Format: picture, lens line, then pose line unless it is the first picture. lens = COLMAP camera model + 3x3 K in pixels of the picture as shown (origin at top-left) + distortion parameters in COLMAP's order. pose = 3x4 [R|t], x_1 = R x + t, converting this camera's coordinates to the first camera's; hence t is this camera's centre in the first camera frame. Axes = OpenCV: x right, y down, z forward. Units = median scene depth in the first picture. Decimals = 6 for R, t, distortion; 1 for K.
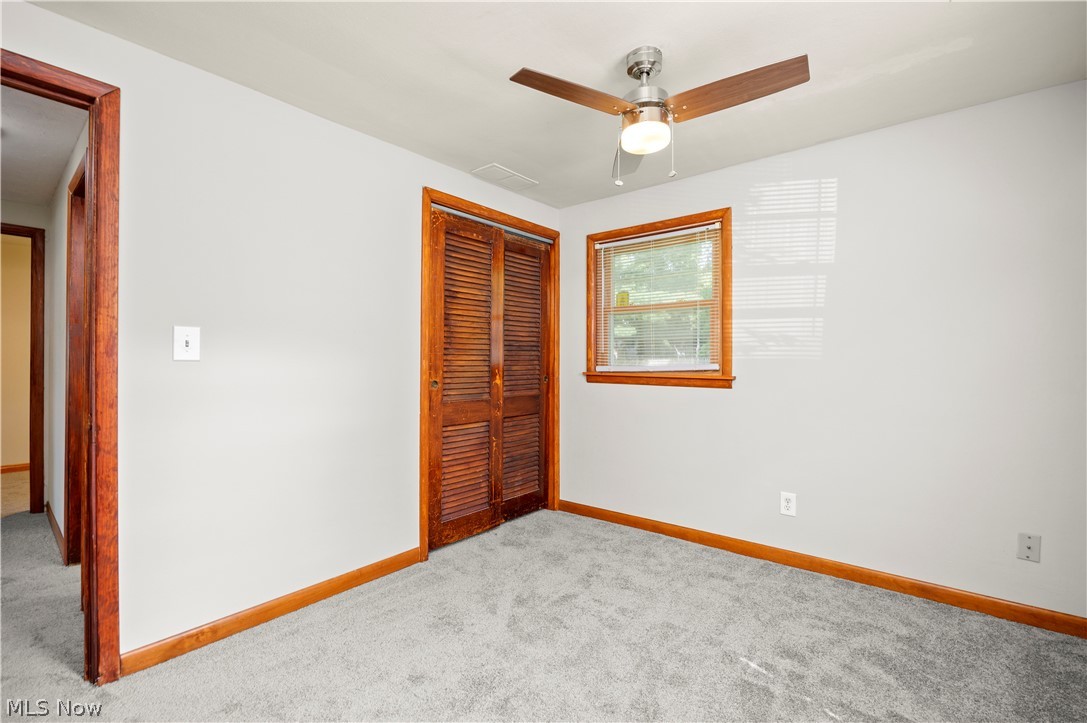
lens RADIAL K [[475.0, 0, 543.5], [0, 475.0, 358.0], [0, 0, 1]] dist [-0.015561, 0.000408]
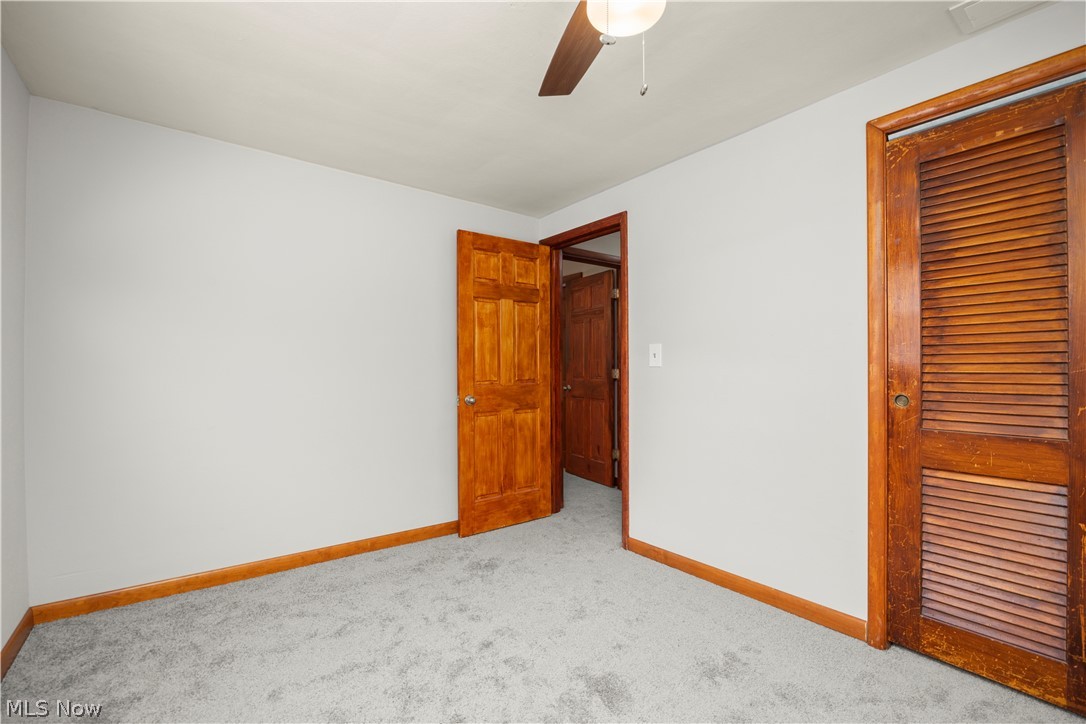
lens RADIAL K [[463.4, 0, 543.5], [0, 463.4, 361.6], [0, 0, 1]] dist [-0.015136, 0.000021]
pose [[-0.212851, -0.013109, -0.976997, 0.505416], [0.009749, 0.999832, -0.015539, 0.006287], [0.977036, -0.012832, -0.212688, 0.635795]]
